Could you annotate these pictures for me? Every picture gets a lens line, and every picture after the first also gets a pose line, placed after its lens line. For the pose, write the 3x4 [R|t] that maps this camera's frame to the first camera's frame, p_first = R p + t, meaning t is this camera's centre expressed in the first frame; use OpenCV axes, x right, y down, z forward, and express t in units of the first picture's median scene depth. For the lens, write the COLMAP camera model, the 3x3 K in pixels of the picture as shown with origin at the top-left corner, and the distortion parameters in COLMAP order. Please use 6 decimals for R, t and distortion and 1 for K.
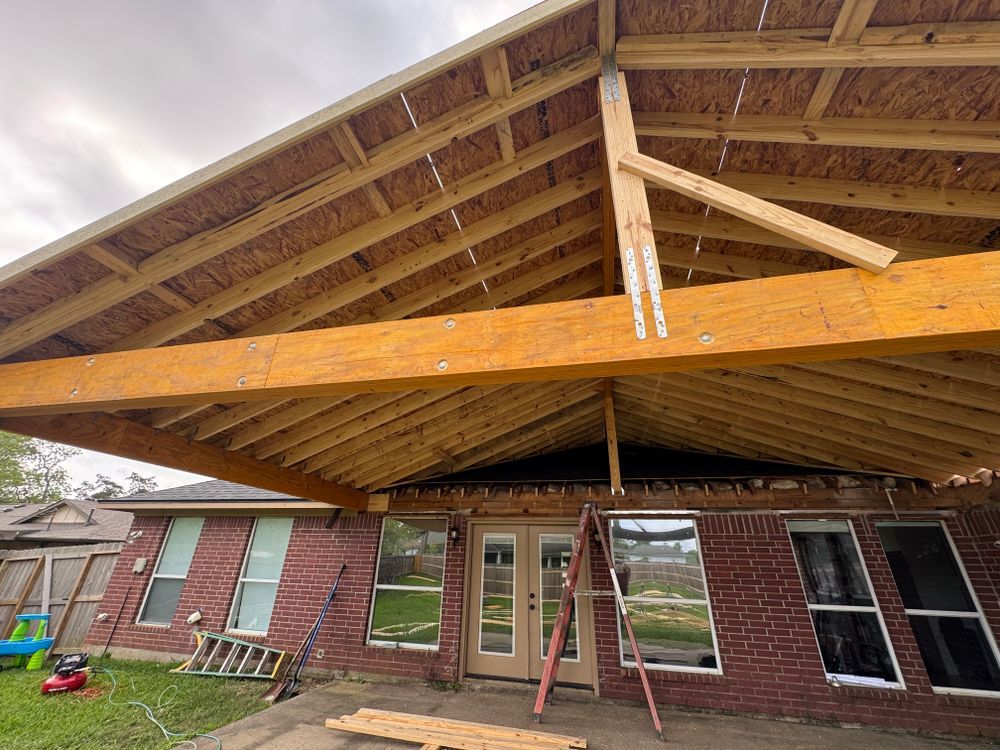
lens RADIAL K [[398.3, 0, 500.0], [0, 398.3, 375.0], [0, 0, 1]] dist [0.000575, 0.000098]
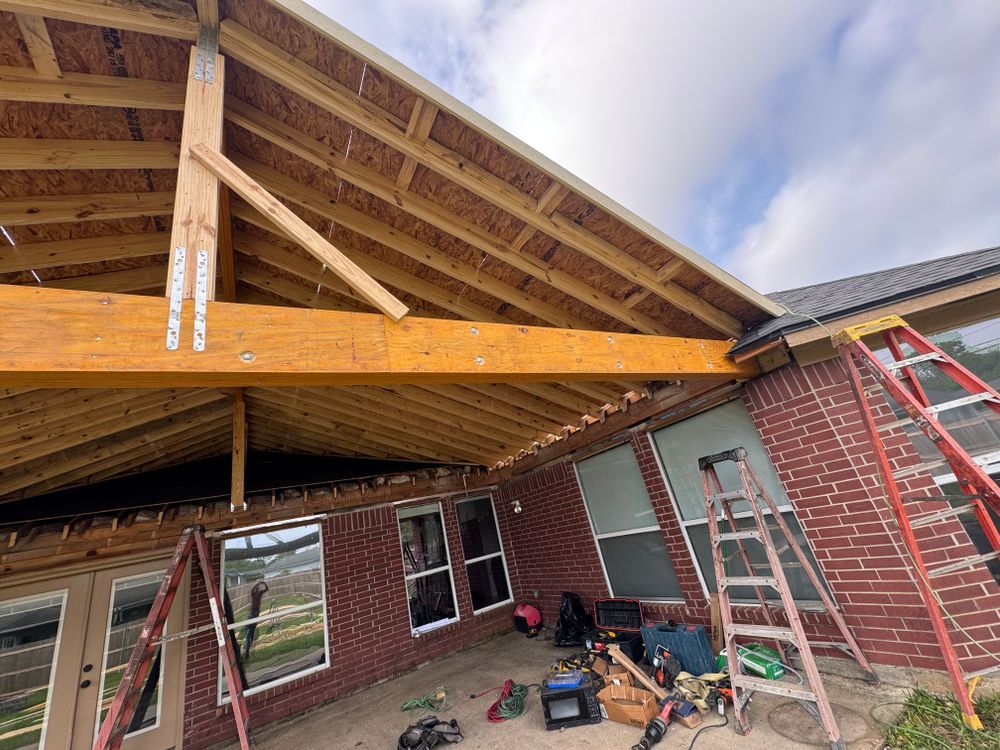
lens RADIAL K [[398.3, 0, 500.0], [0, 398.3, 375.0], [0, 0, 1]] dist [0.000575, 0.000098]
pose [[0.715158, 0.073793, 0.695057, 0.088574], [-0.068881, 0.997012, -0.034979, -0.017591], [-0.695561, -0.022861, 0.718104, -0.062265]]
